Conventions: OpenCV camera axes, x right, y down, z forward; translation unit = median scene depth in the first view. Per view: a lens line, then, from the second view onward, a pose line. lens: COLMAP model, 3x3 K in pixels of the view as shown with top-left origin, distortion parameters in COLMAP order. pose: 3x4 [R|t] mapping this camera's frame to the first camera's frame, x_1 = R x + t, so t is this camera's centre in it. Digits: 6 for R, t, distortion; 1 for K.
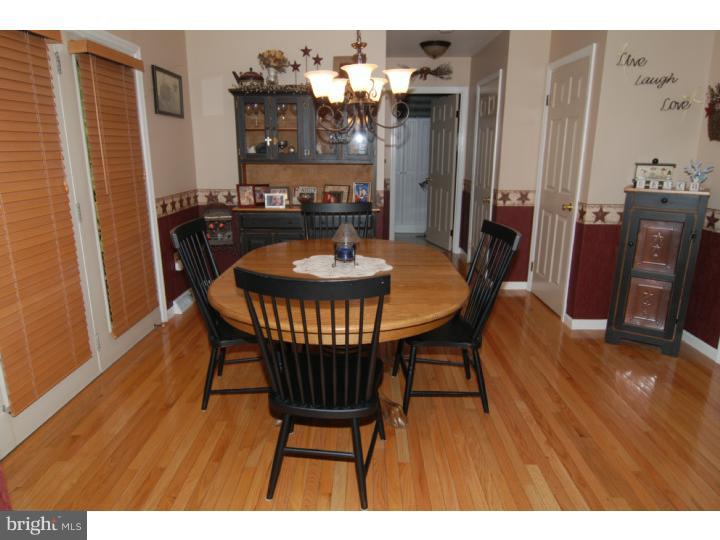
lens RADIAL K [[465.4, 0, 360.0], [0, 465.4, 270.0], [0, 0, 1]] dist [-0.017958, -0.002302]
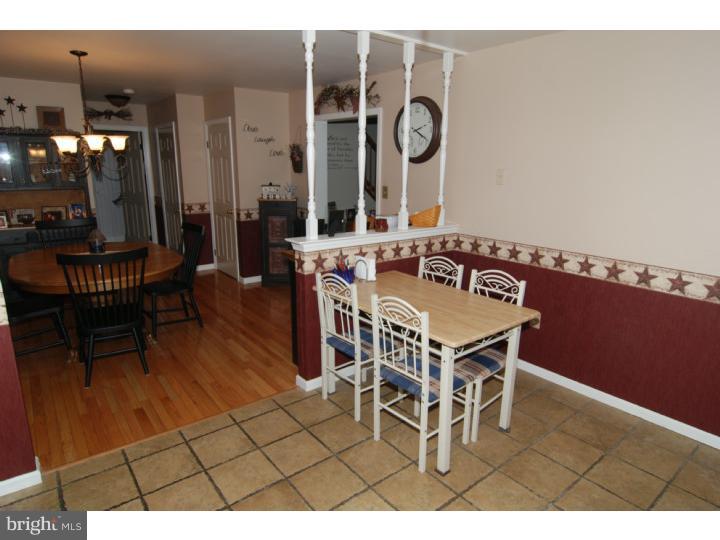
lens RADIAL K [[441.8, 0, 360.0], [0, 441.8, 270.0], [0, 0, 1]] dist [-0.013003, -0.001535]
pose [[0.776787, -0.142109, 0.613521, -0.169693], [0.151069, 0.987810, 0.037534, 0.073116], [-0.611376, 0.063528, 0.788786, -0.464258]]
